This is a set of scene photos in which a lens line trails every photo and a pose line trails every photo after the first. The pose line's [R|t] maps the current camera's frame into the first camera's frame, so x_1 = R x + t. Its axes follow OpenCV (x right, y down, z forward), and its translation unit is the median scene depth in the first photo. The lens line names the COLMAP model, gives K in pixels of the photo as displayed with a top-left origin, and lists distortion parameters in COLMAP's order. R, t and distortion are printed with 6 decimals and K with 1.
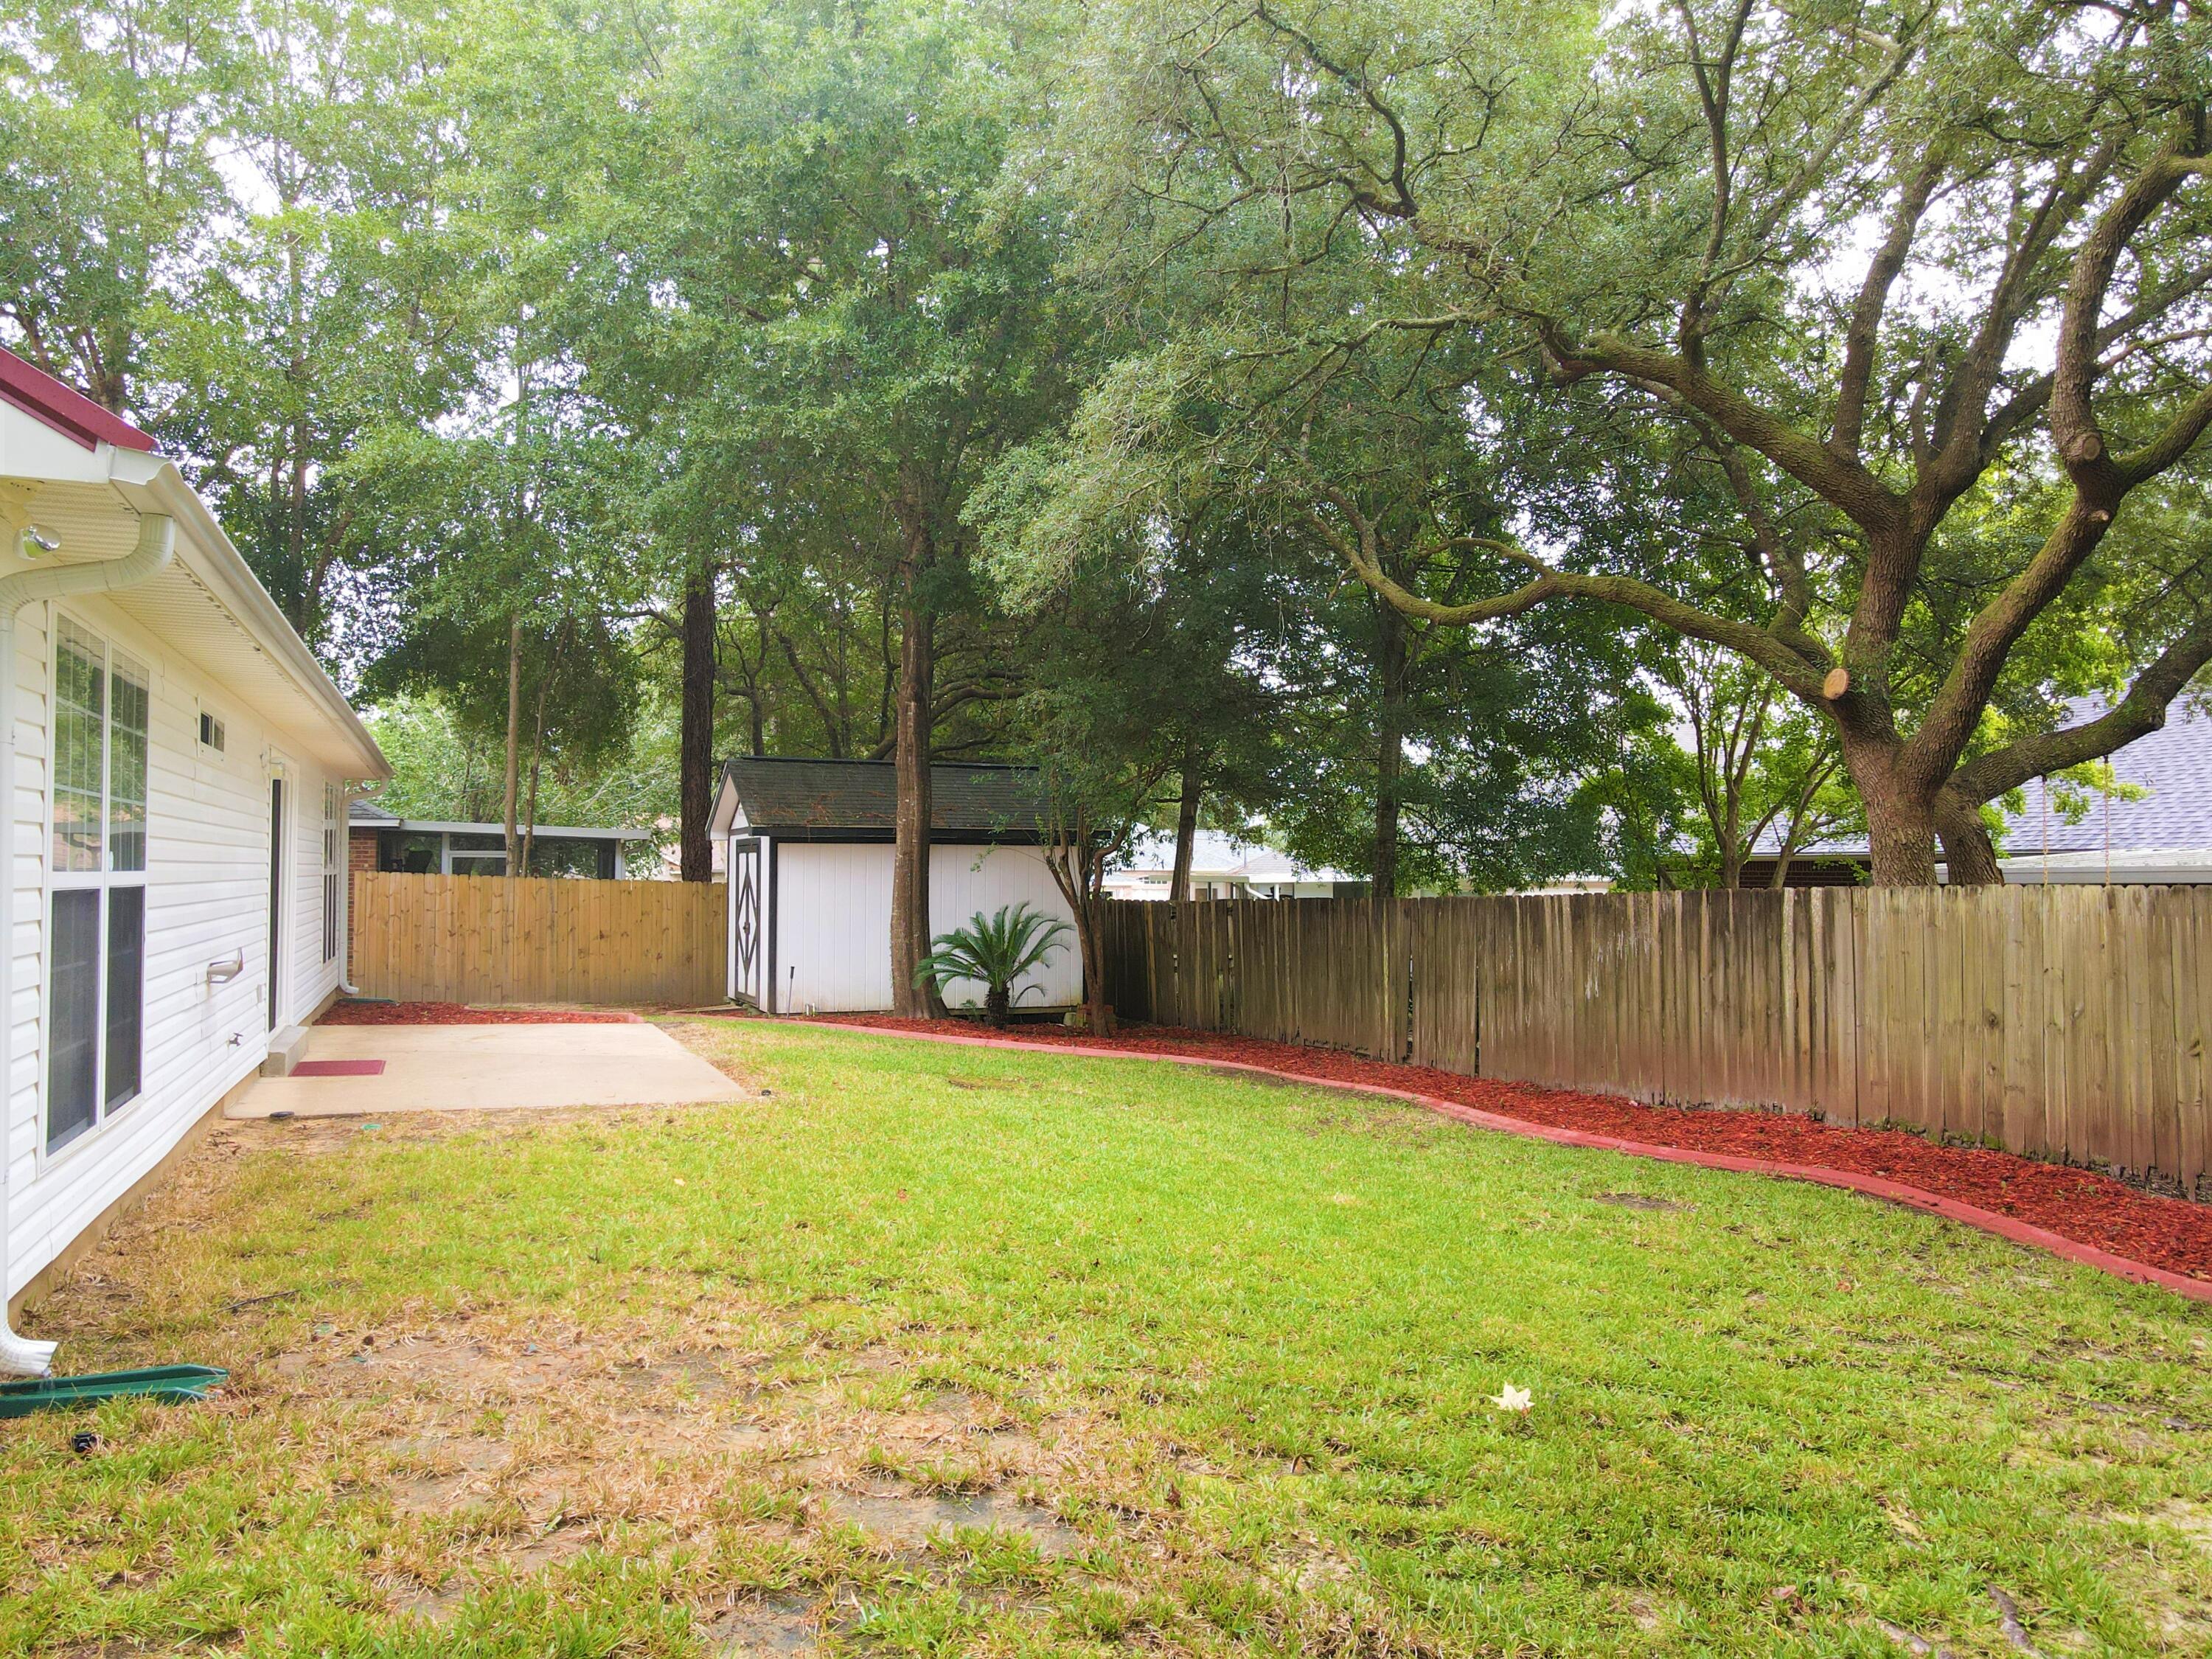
lens RADIAL K [[1635.4, 0, 1077.9], [0, 1635.4, 832.7], [0, 0, 1]] dist [0.005089, 0.019441]
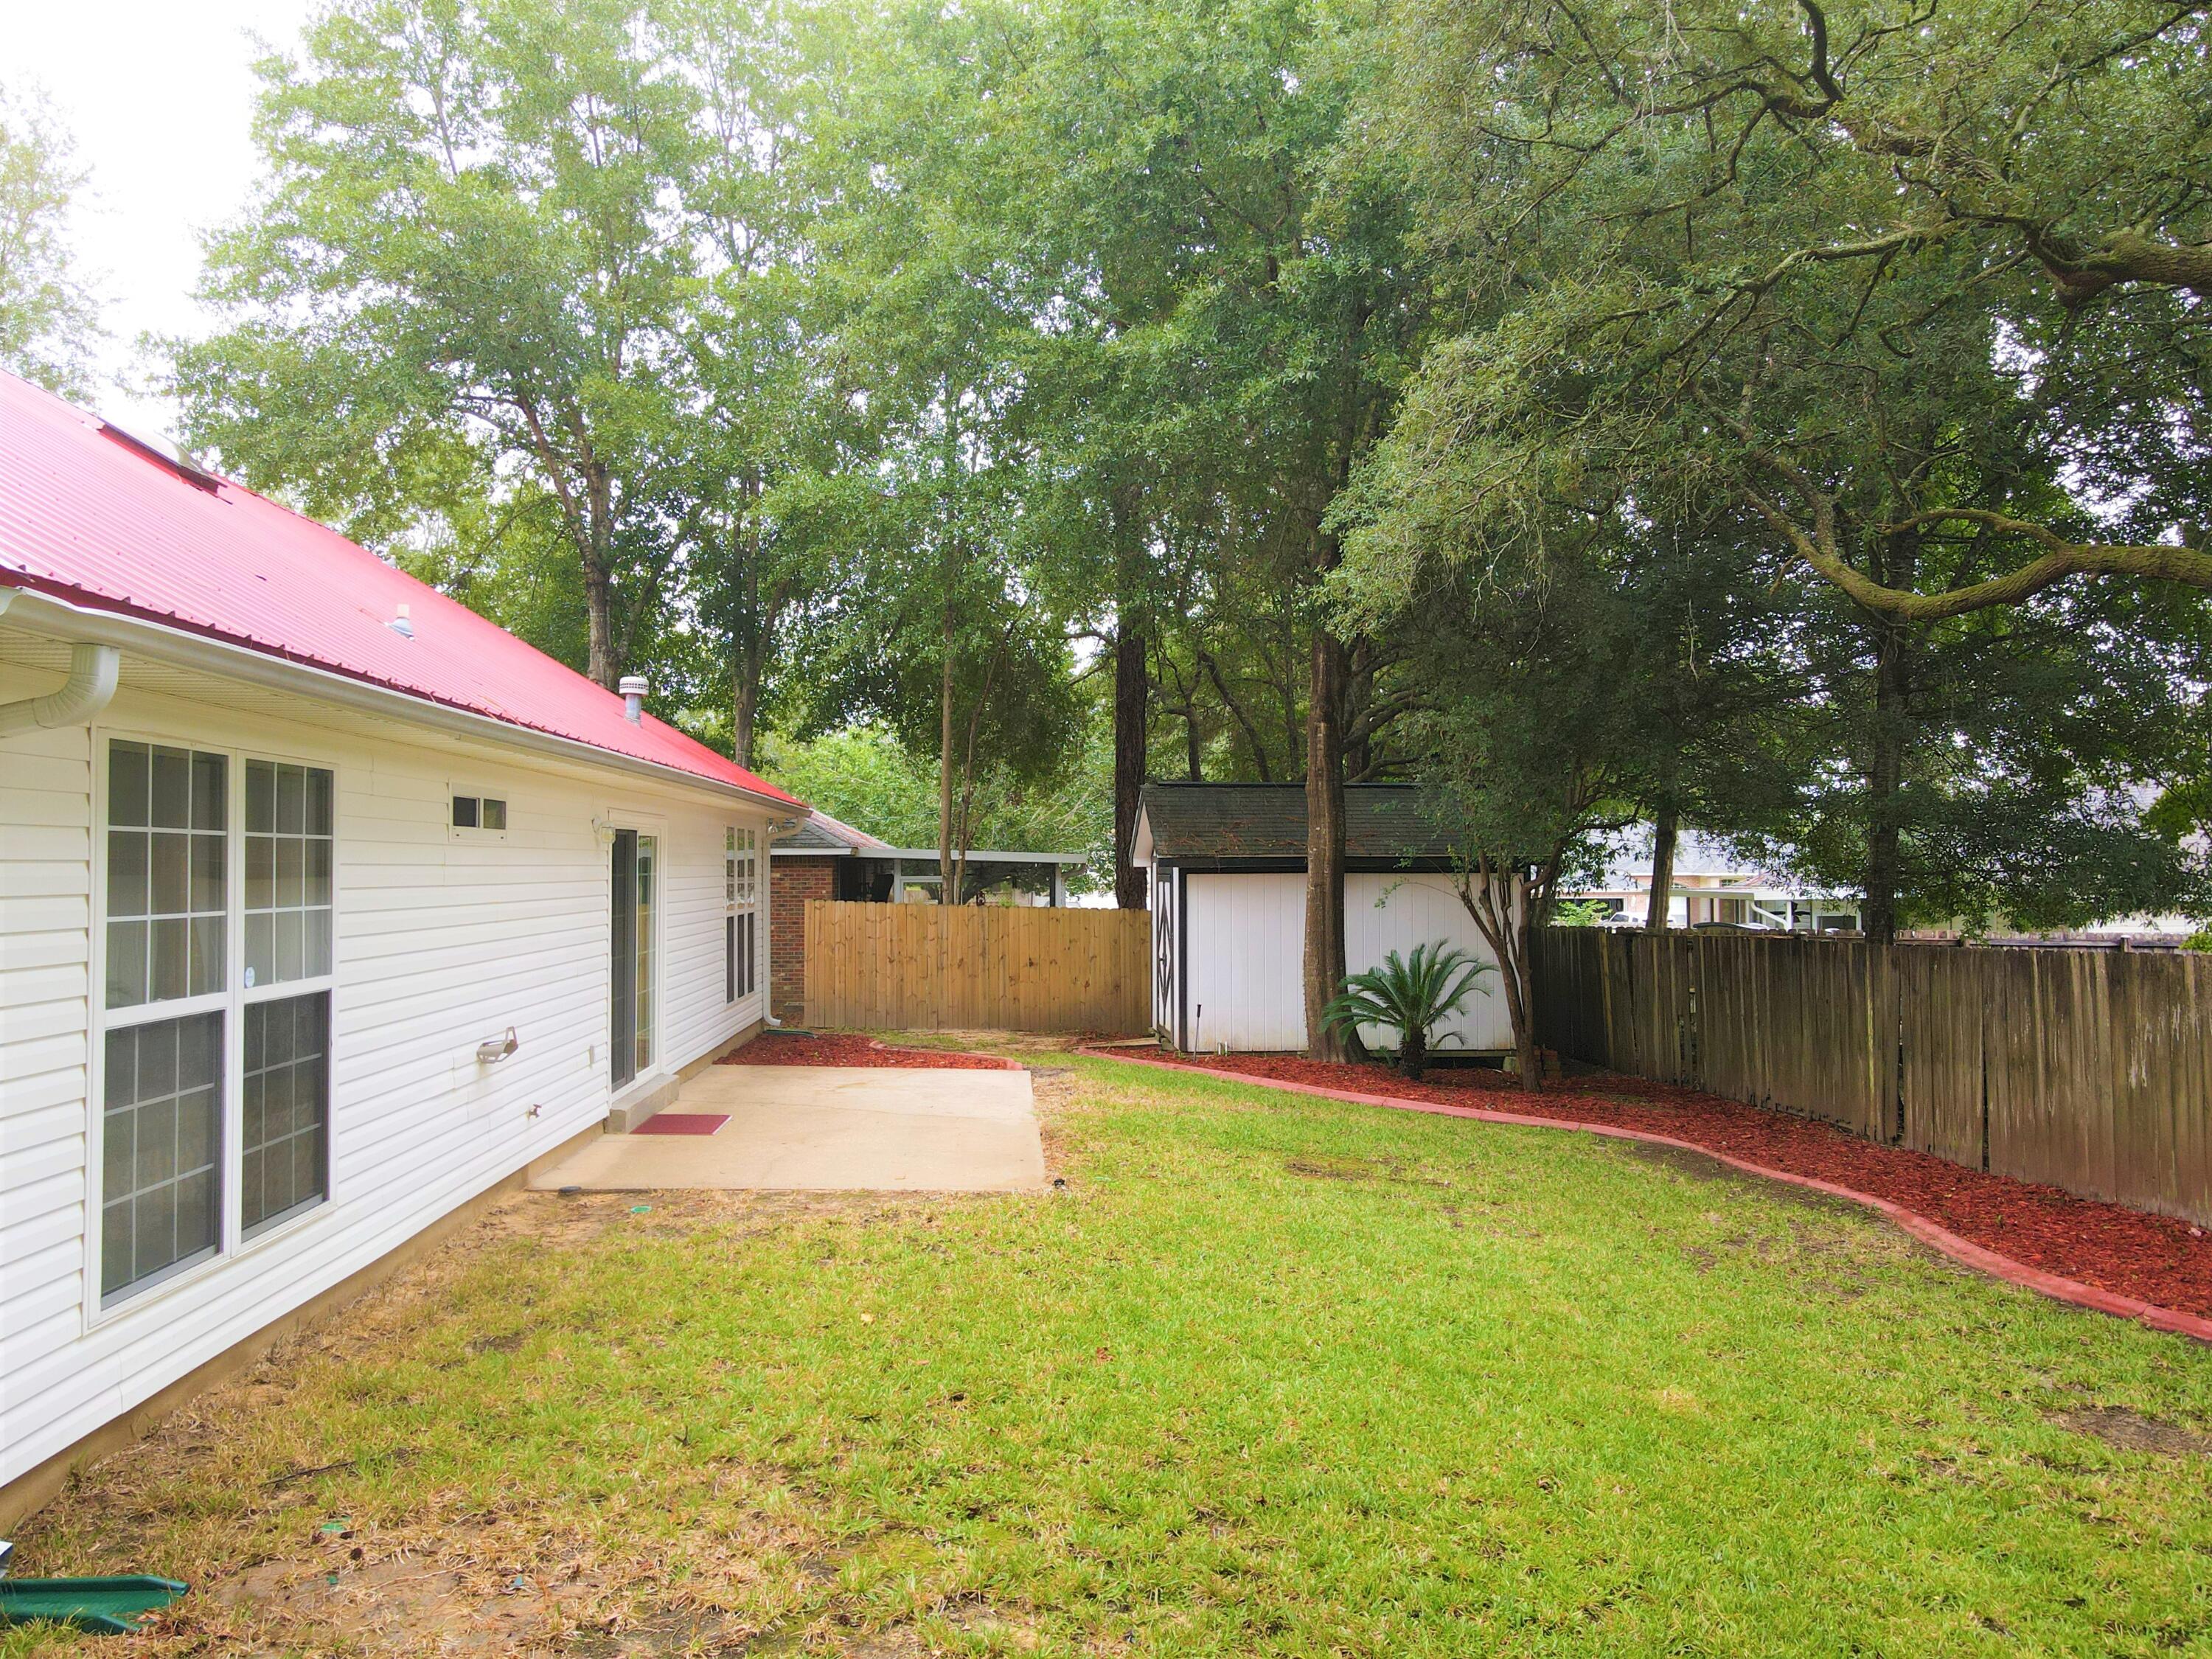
lens RADIAL K [[1635.4, 0, 1077.9], [0, 1635.4, 832.7], [0, 0, 1]] dist [0.005089, 0.019441]
pose [[0.950883, -0.013475, -0.309256, 0.066643], [0.013871, 0.999903, -0.000919, -0.022365], [0.309239, -0.003416, 0.950978, 0.085712]]
